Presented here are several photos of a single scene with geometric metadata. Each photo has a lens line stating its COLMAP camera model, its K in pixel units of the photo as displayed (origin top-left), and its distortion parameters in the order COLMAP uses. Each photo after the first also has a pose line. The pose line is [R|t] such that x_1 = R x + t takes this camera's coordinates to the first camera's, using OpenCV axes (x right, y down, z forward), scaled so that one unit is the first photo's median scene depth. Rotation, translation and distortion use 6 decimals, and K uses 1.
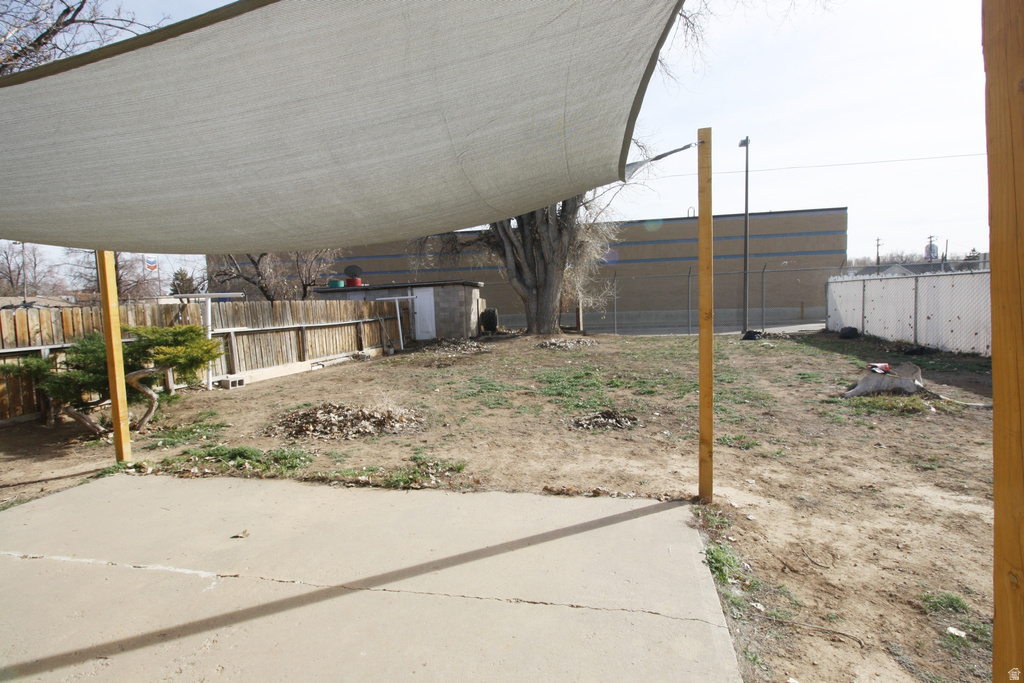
lens RADIAL K [[506.3, 0, 512.0], [0, 506.3, 341.5], [0, 0, 1]] dist [-0.000122, -0.000133]
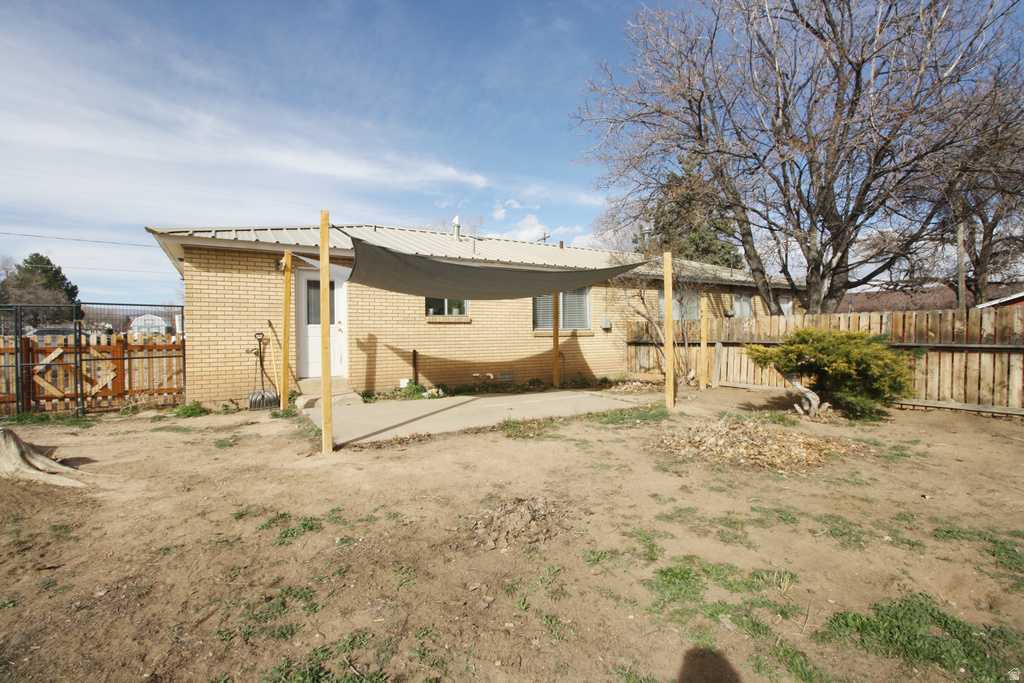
lens RADIAL K [[476.2, 0, 514.4], [0, 476.2, 337.8], [0, 0, 1]] dist [-0.000595, -0.012511]
pose [[-0.712357, 0.047387, -0.700216, 0.744734], [-0.033739, 0.994252, 0.101610, -0.137376], [0.701006, 0.096007, -0.706663, 1.827162]]
